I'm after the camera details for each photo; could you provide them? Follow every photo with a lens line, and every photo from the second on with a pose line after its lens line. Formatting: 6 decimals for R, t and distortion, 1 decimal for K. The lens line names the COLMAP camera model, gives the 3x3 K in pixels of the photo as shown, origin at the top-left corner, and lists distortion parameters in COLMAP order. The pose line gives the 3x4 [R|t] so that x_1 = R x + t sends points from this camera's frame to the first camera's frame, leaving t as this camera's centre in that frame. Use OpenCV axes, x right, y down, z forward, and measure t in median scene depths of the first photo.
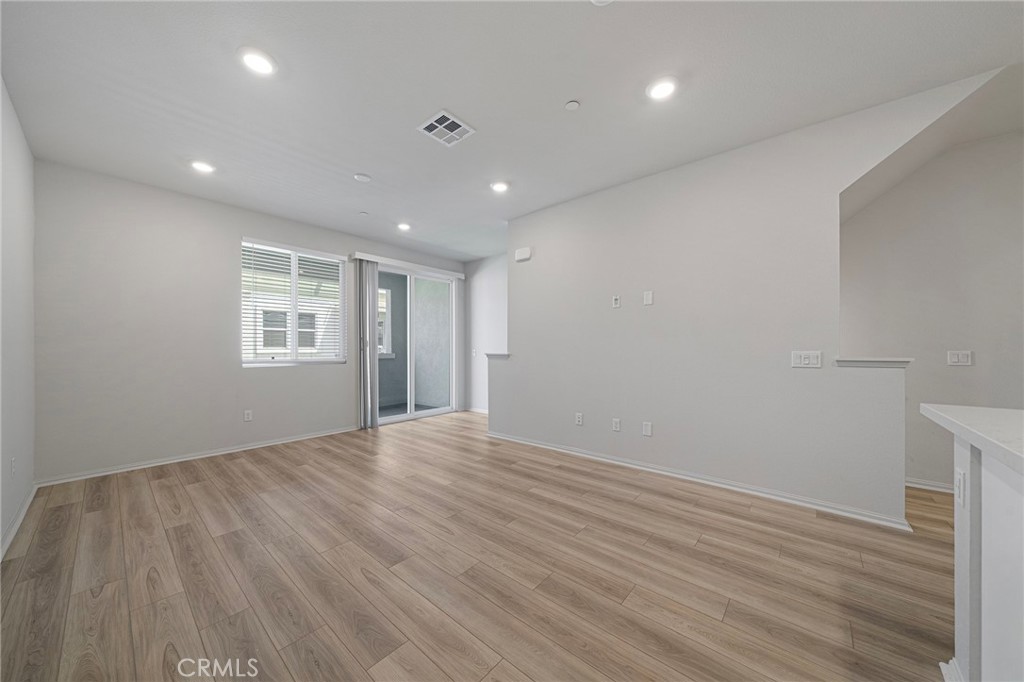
lens RADIAL K [[352.5, 0, 507.0], [0, 352.5, 350.5], [0, 0, 1]] dist [-0.002698, -0.000067]
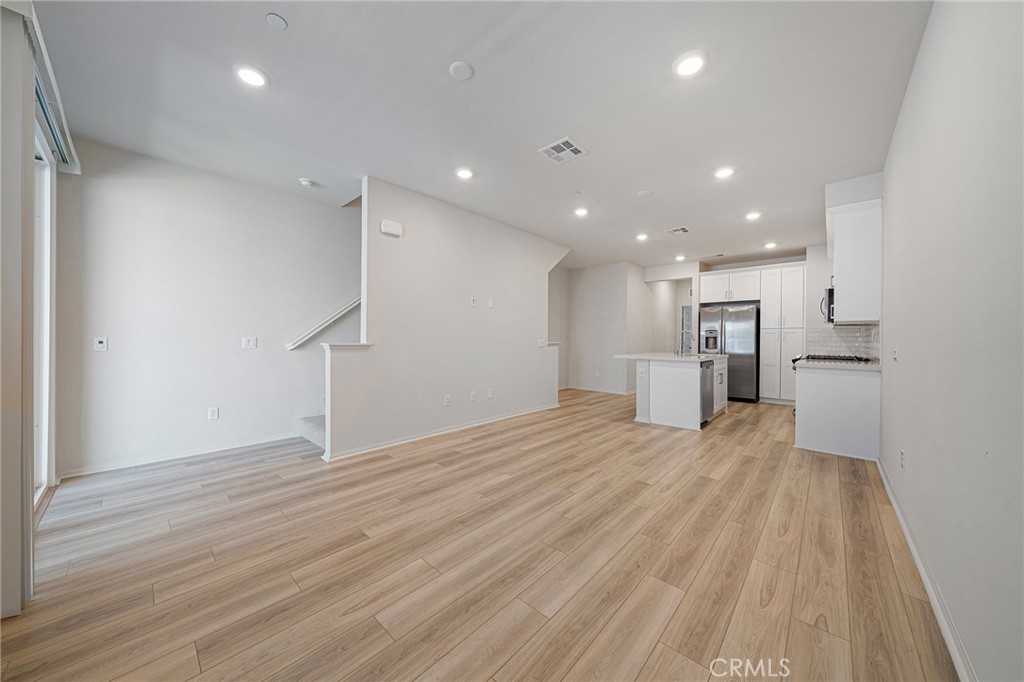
lens RADIAL K [[350.0, 0, 506.6], [0, 350.0, 342.3], [0, 0, 1]] dist [0.000482, -0.000001]
pose [[0.028733, -0.010971, 0.999527, -1.330259], [-0.003051, 0.999934, 0.011063, -0.006877], [-0.999582, -0.003367, 0.028698, 1.140226]]
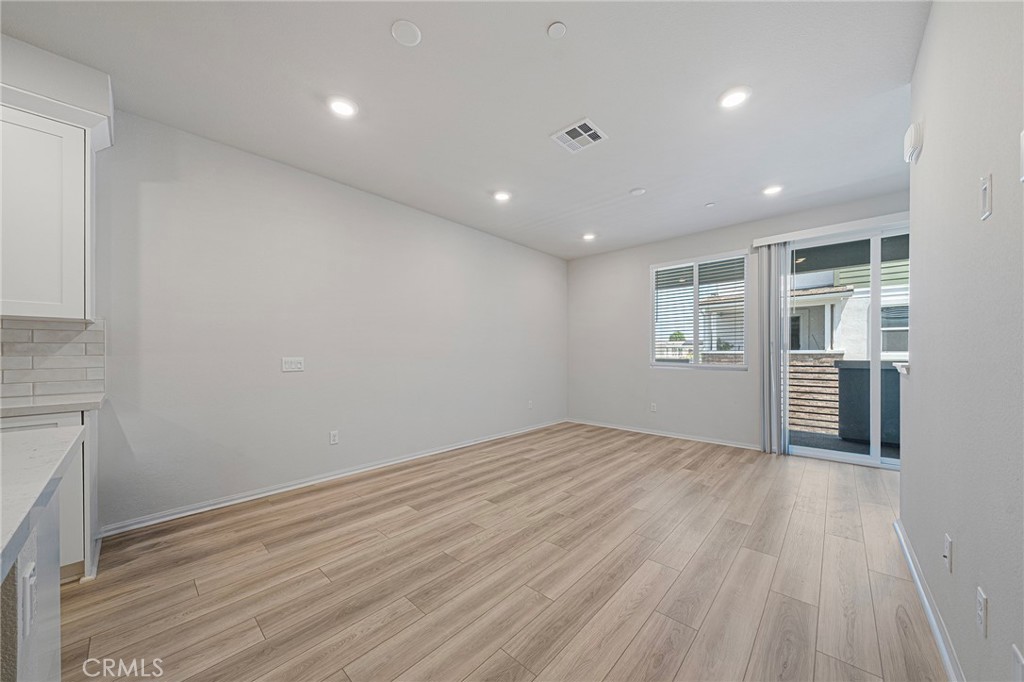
lens RADIAL K [[350.0, 0, 506.6], [0, 350.0, 342.3], [0, 0, 1]] dist [0.000482, -0.000001]
pose [[-0.035833, -0.033038, -0.998812, 0.855714], [-0.003631, 0.999451, -0.032929, -0.007991], [0.999351, 0.002447, -0.035934, 0.823634]]
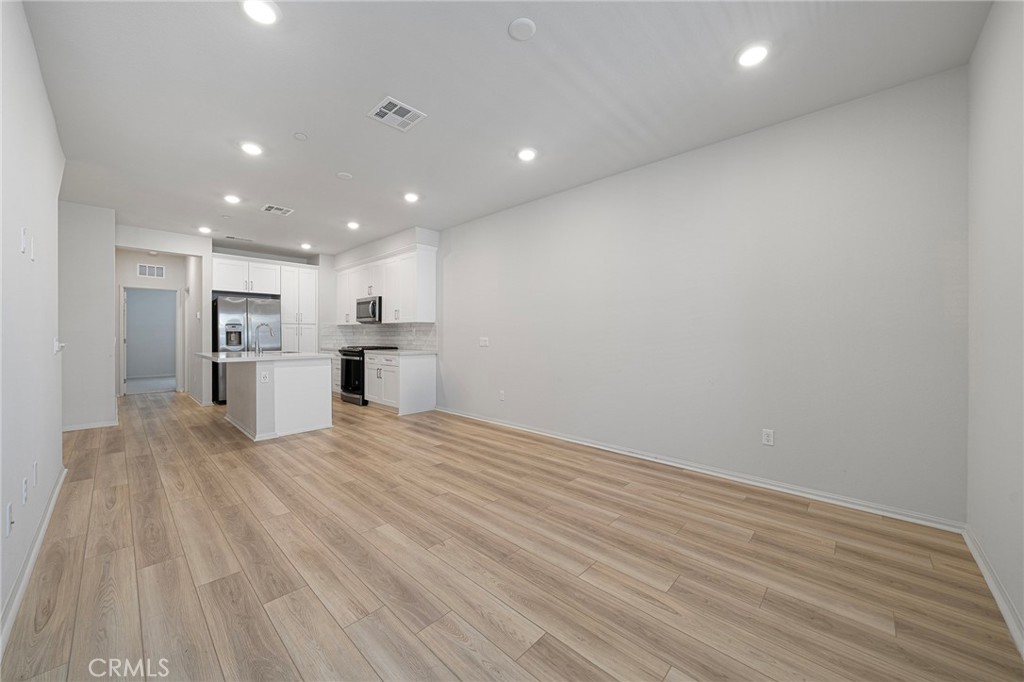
lens RADIAL K [[373.9, 0, 512.0], [0, 373.9, 341.0], [0, 0, 1]] dist [0.000358, 0.000110]
pose [[-0.999443, -0.001834, 0.033333, -0.527133], [-0.001179, 0.999806, 0.019673, -0.012666], [-0.033363, 0.019623, -0.999251, 2.026101]]
